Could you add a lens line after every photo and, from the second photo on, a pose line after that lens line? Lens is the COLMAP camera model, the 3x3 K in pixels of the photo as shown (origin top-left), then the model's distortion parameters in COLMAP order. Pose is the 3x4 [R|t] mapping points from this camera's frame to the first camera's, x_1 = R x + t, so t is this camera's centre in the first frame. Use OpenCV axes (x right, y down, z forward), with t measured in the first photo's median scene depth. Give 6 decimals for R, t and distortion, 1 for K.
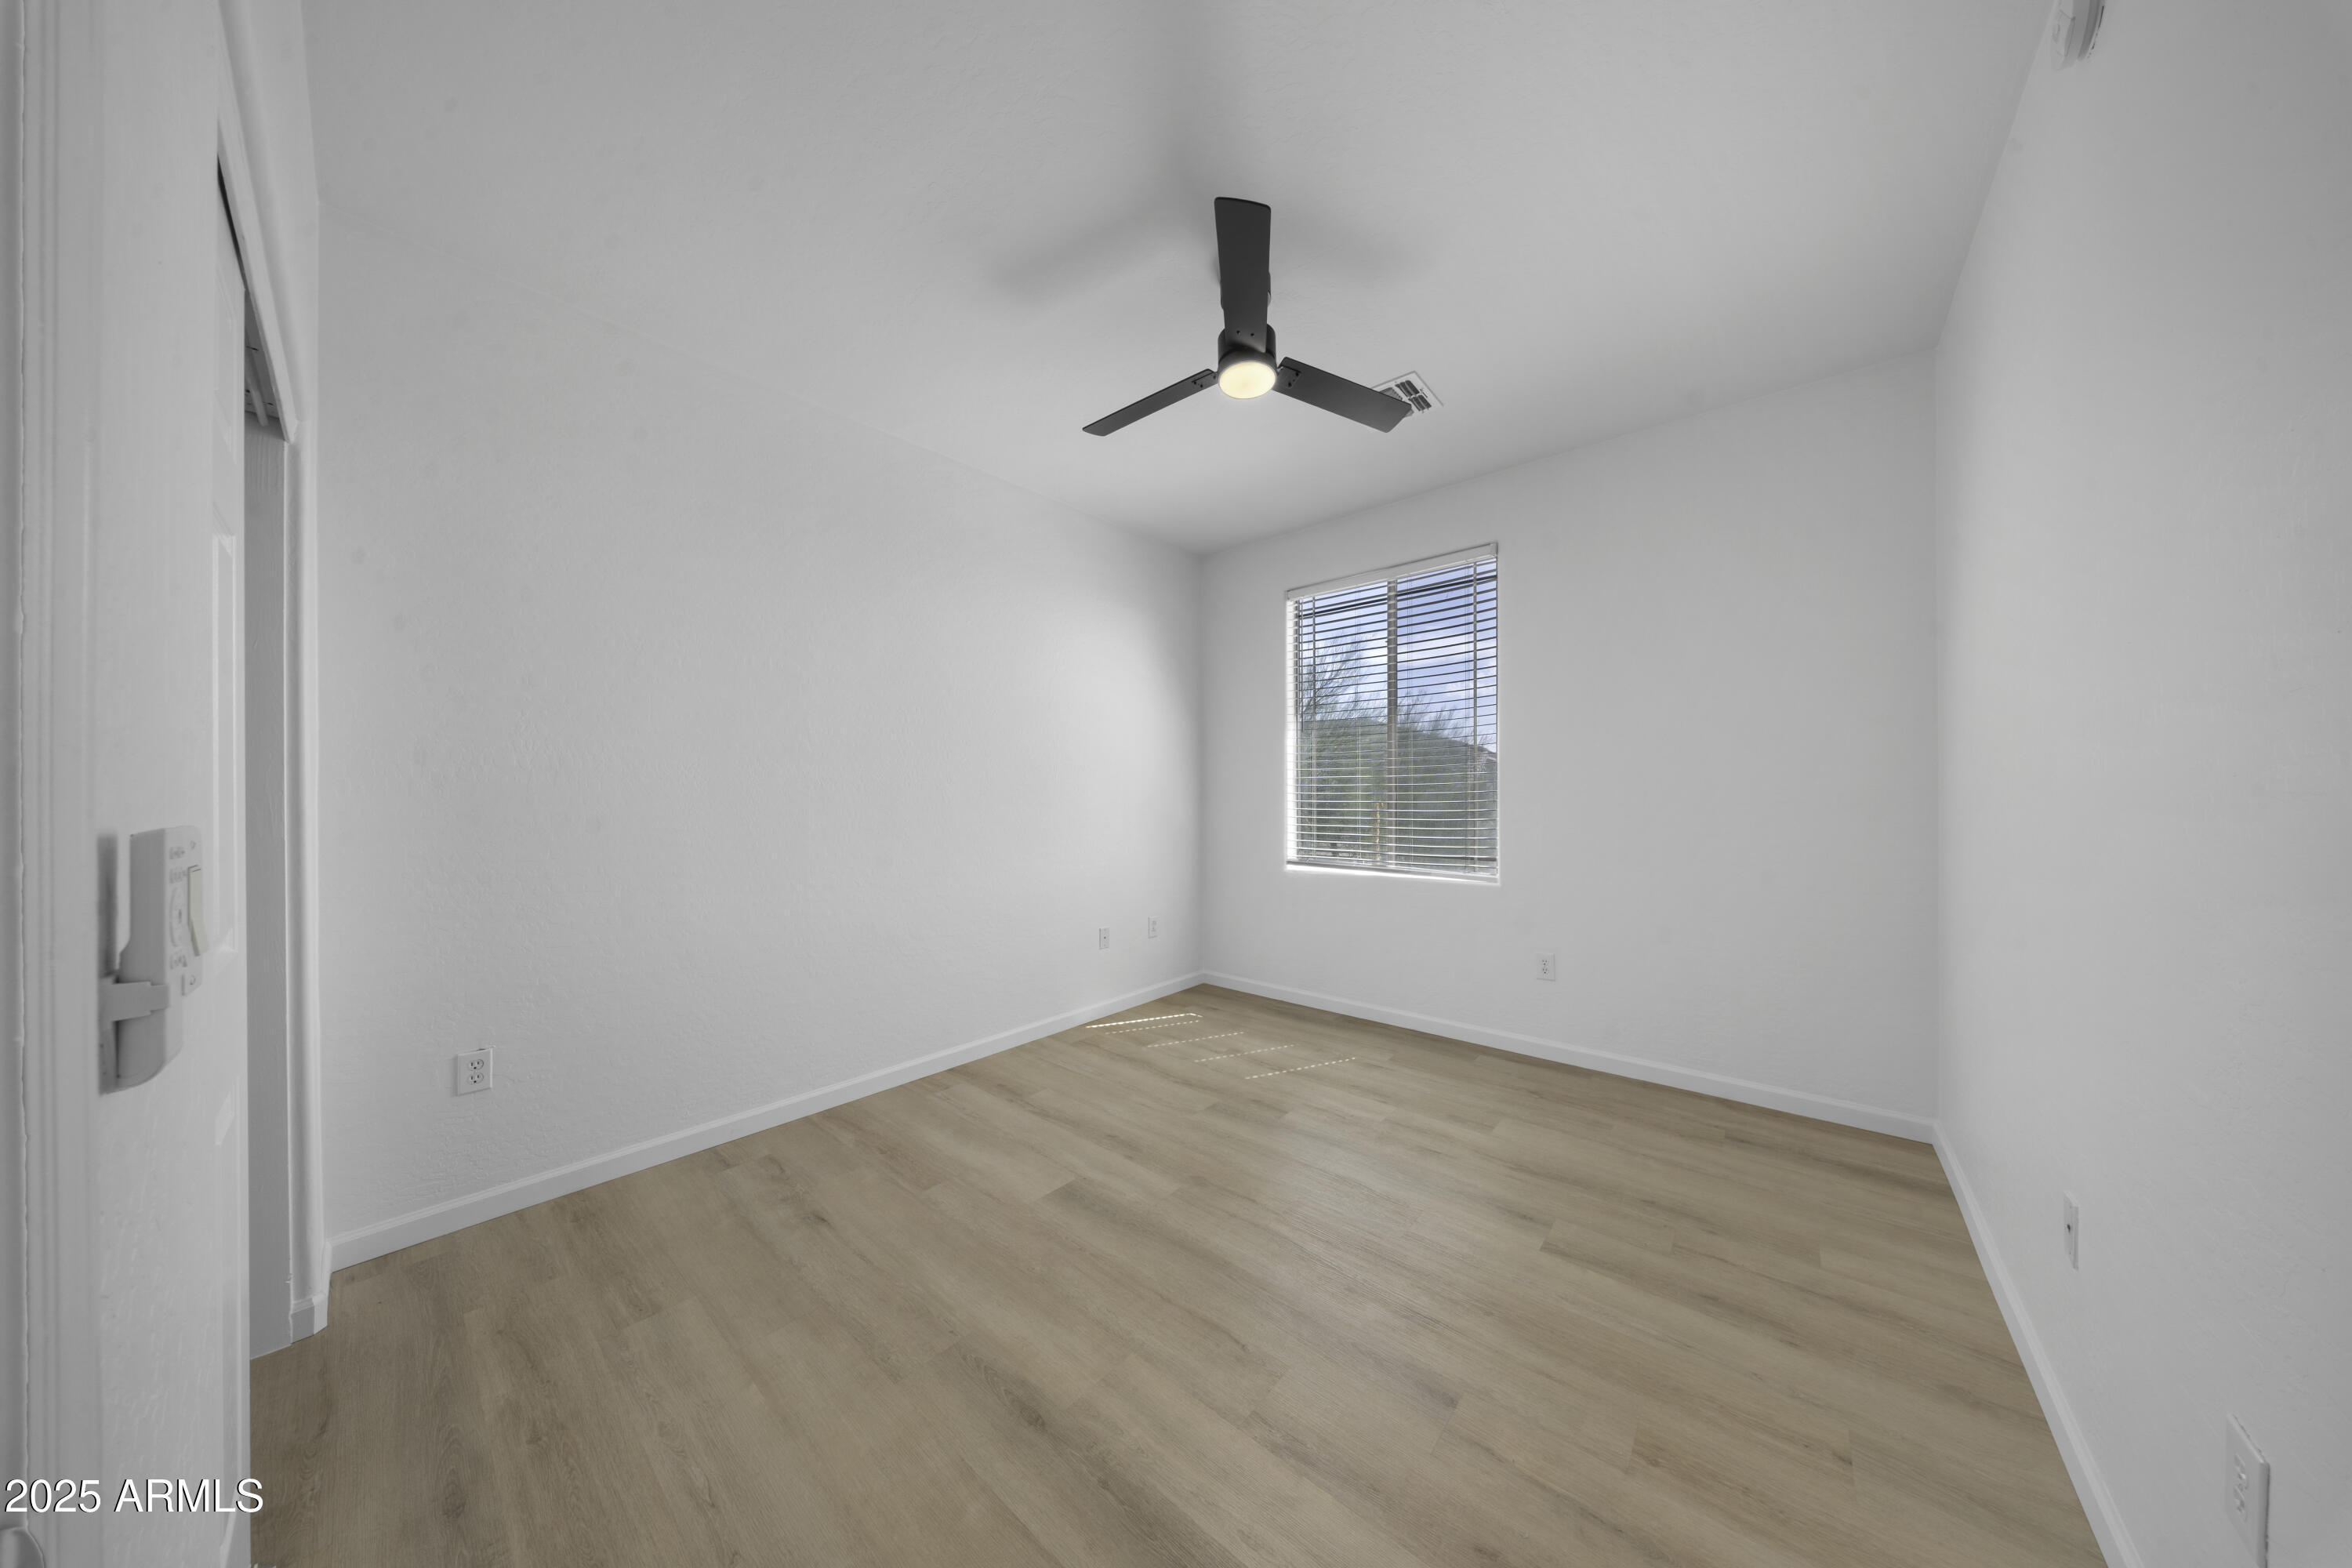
lens RADIAL K [[694.3, 0, 1176.0], [0, 694.3, 784.0], [0, 0, 1]] dist [0.000160, -0.000014]
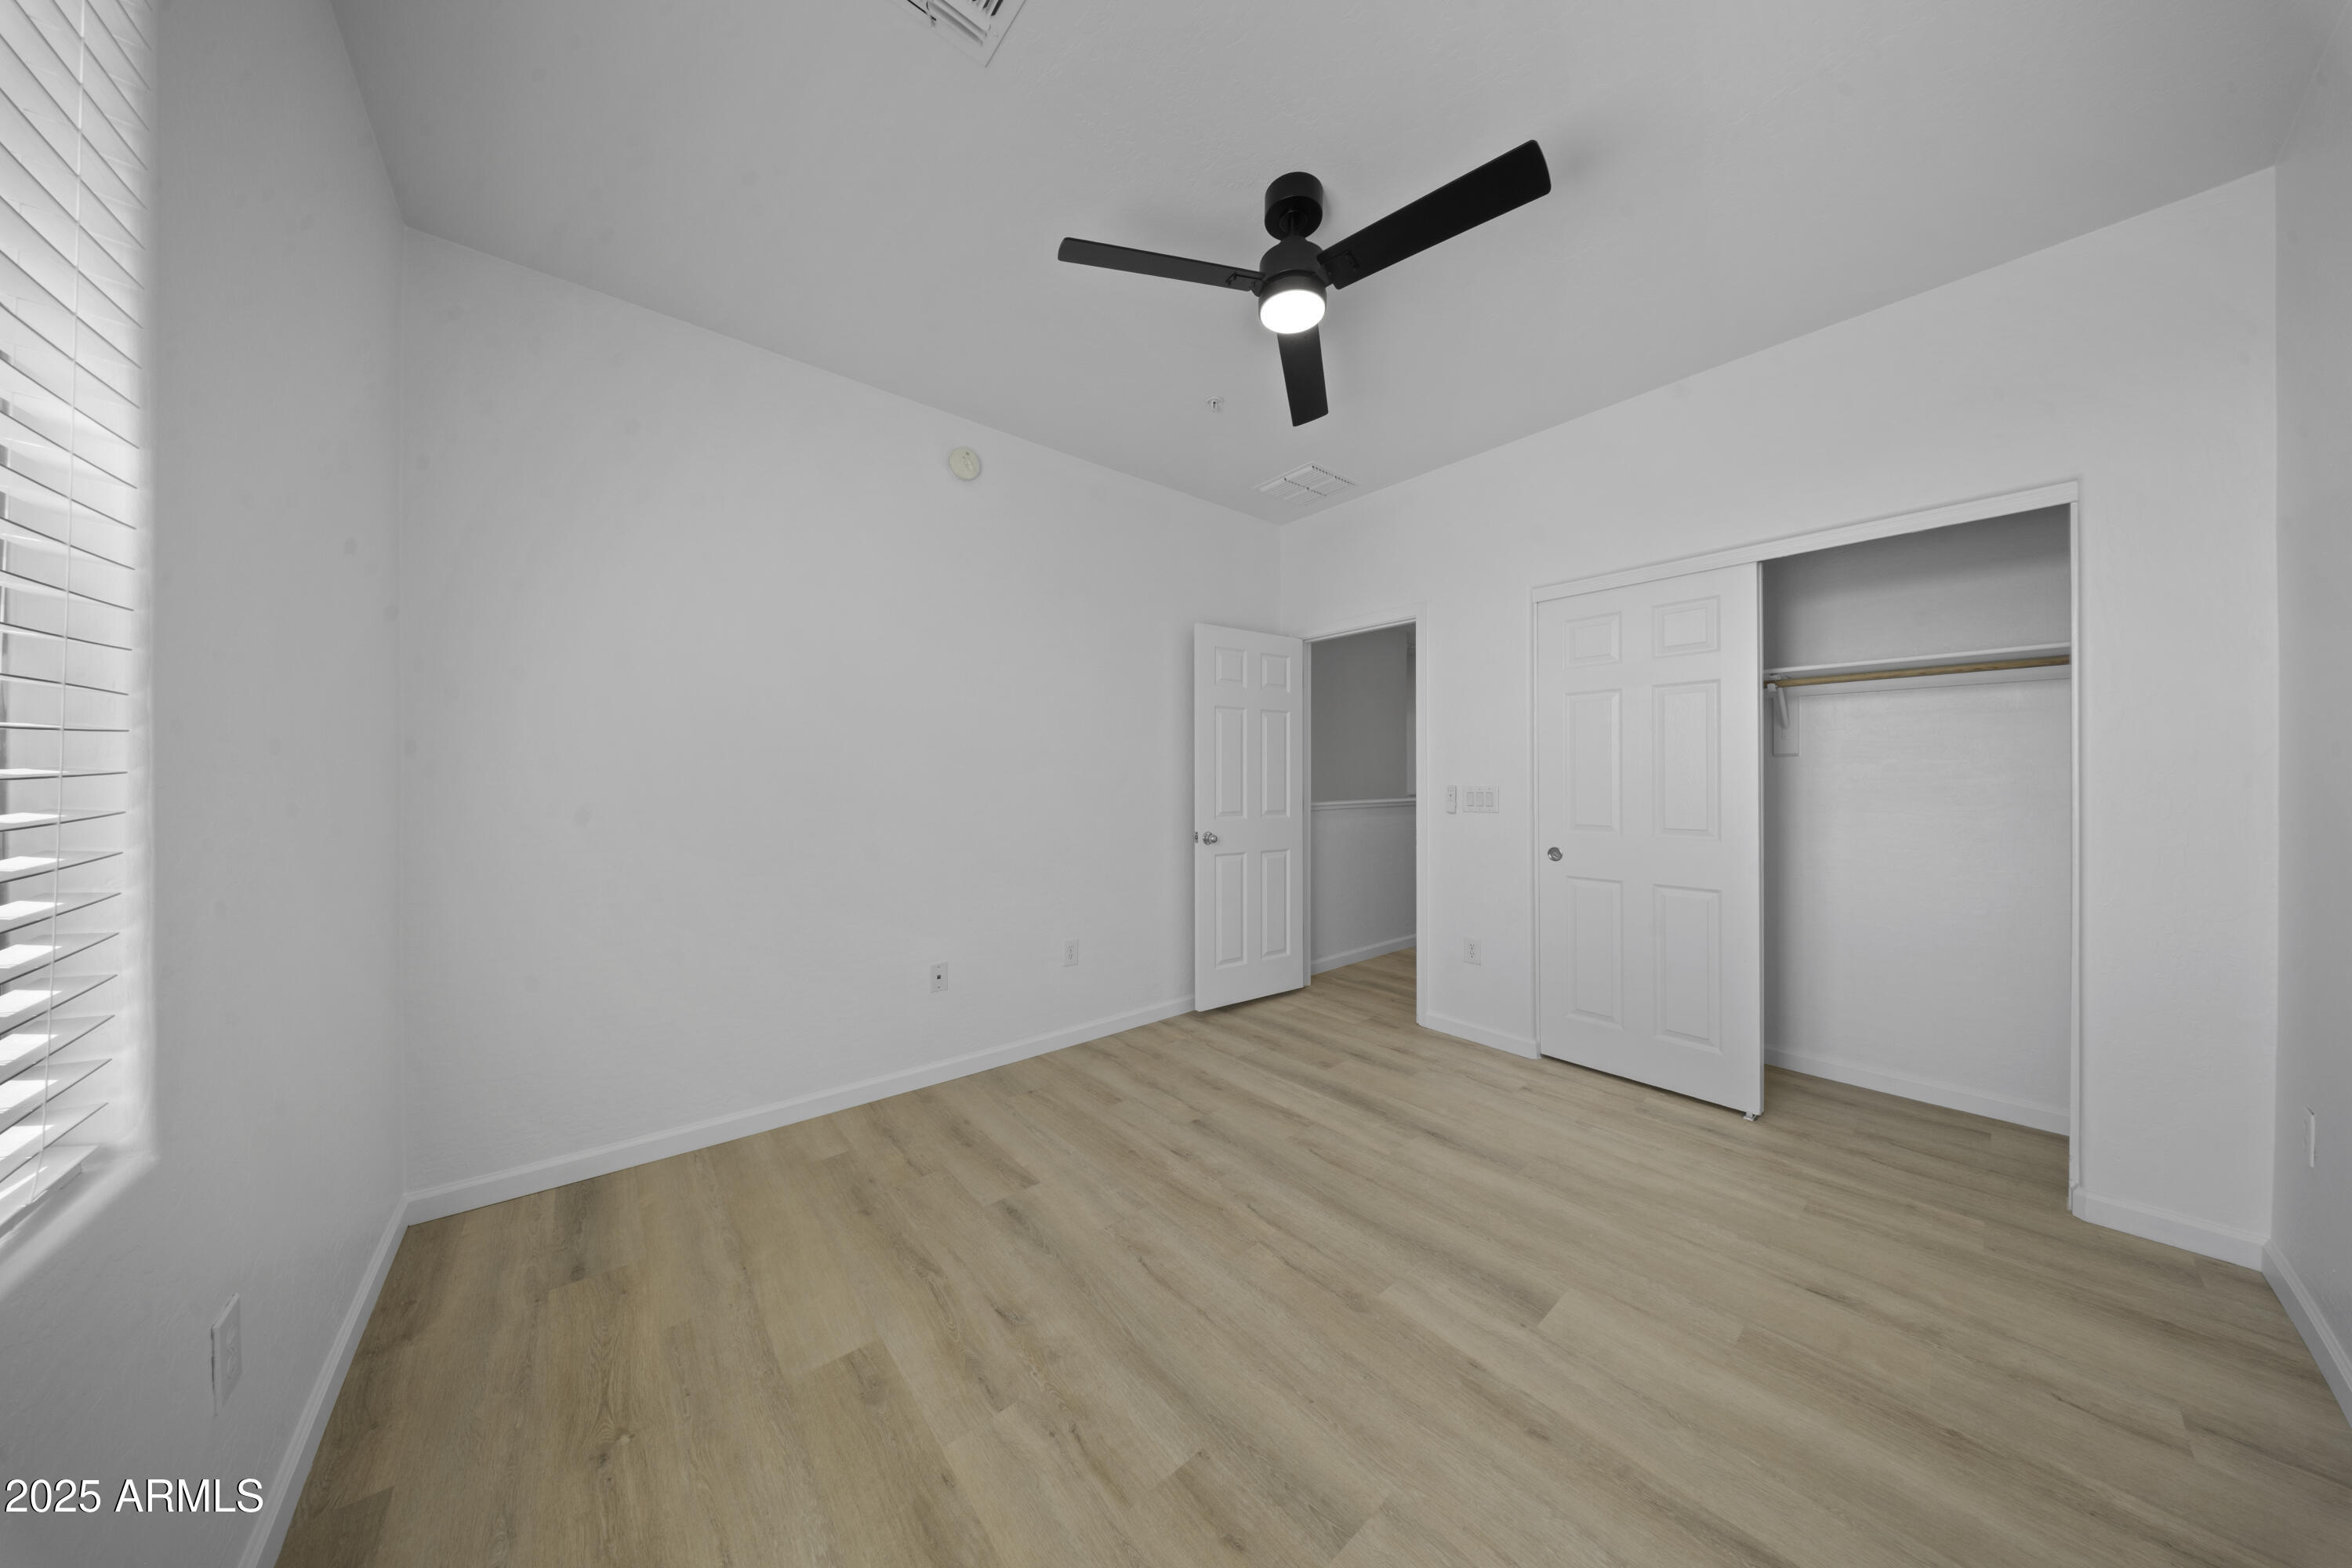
lens RADIAL K [[694.3, 0, 1176.0], [0, 694.3, 784.0], [0, 0, 1]] dist [0.000160, -0.000014]
pose [[-0.988034, 0.002736, 0.154213, 0.112242], [0.001418, 0.999962, -0.008658, 0.024390], [-0.154231, -0.008336, -0.988000, 1.861145]]
